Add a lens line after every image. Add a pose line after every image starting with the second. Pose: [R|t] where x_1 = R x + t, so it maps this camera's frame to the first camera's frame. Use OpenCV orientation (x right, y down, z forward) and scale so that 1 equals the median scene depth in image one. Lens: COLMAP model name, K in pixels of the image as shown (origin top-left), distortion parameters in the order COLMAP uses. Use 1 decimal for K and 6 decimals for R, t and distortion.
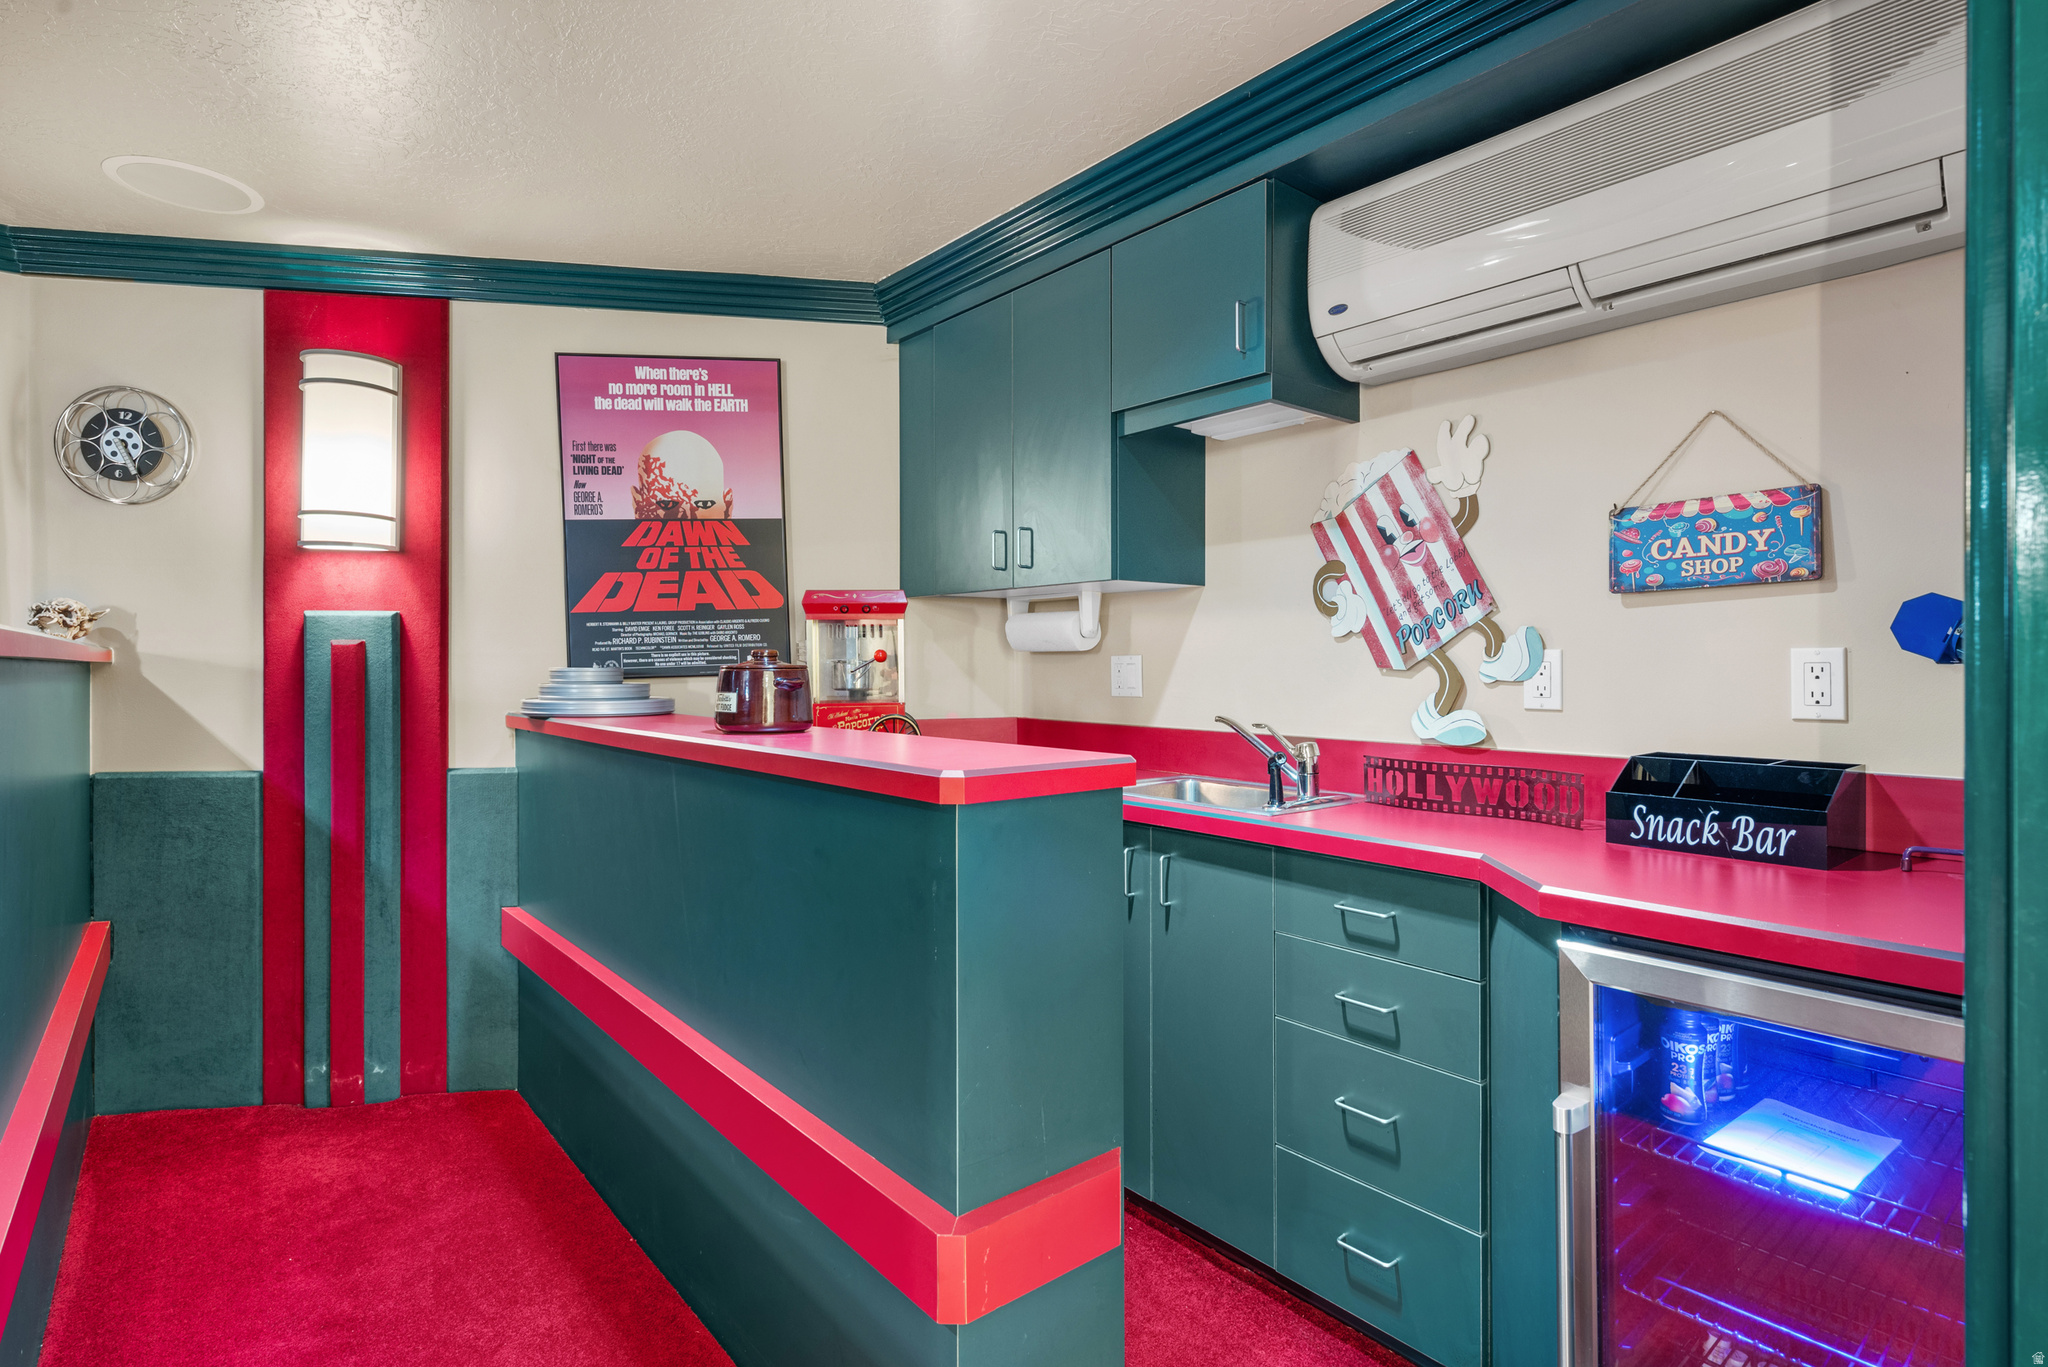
lens RADIAL K [[1000.0, 0, 1028.2], [0, 1000.0, 669.4], [0, 0, 1]] dist [-0.002260, -0.000182]
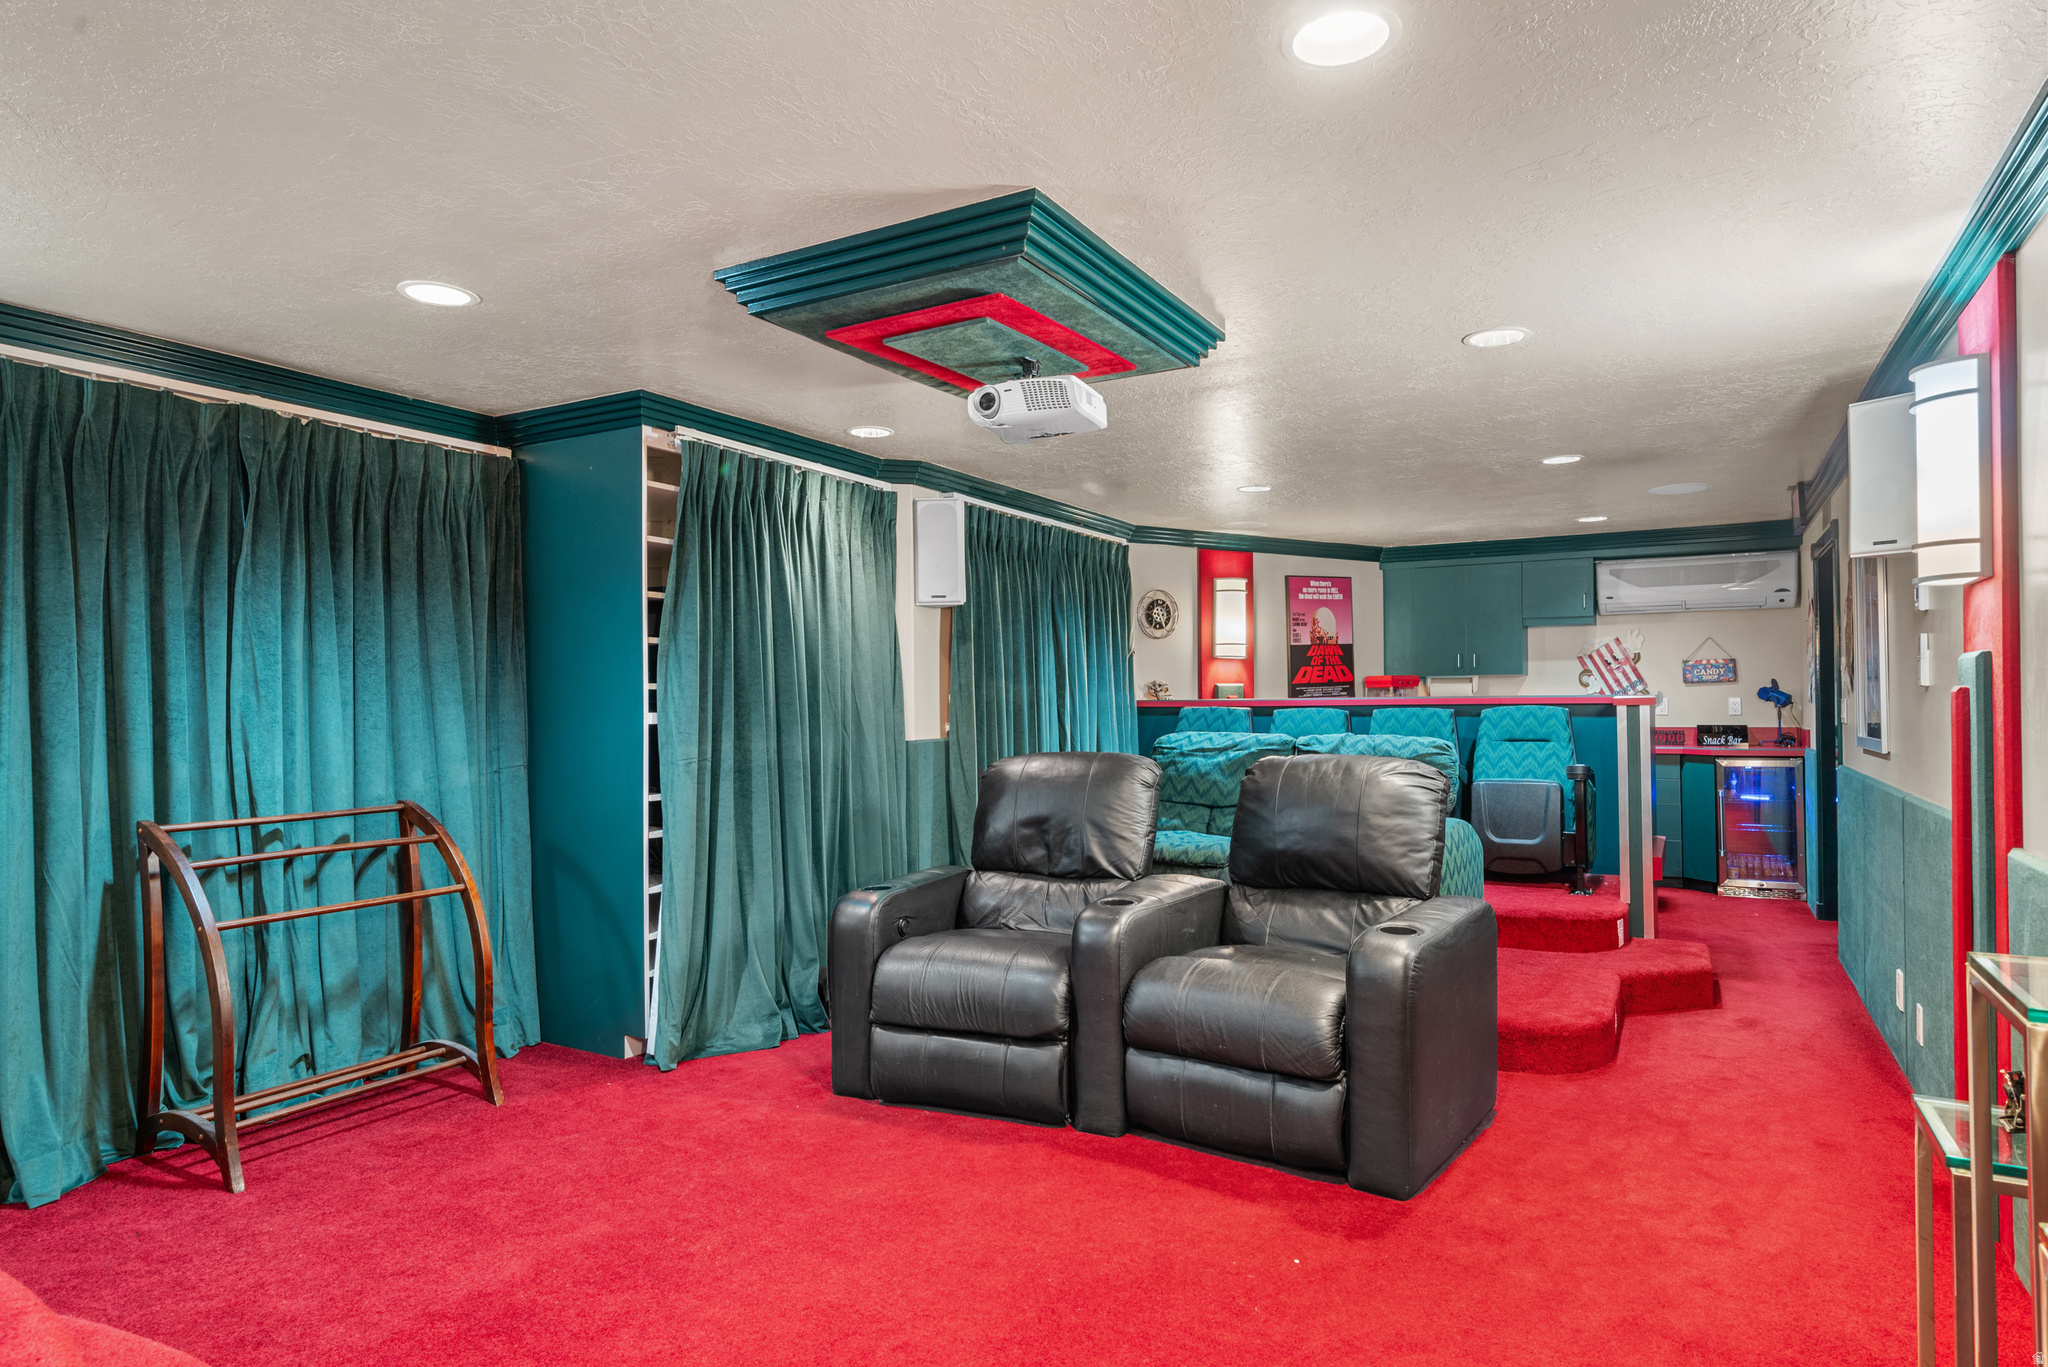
lens RADIAL K [[1173.9, 0, 1022.4], [0, 1173.9, 698.6], [0, 0, 1]] dist [0.003281, 0.000361]
pose [[0.937533, -0.007885, 0.347808, -2.201837], [0.010374, 0.999932, -0.005294, -0.014146], [-0.347743, 0.008572, 0.937551, -1.524571]]
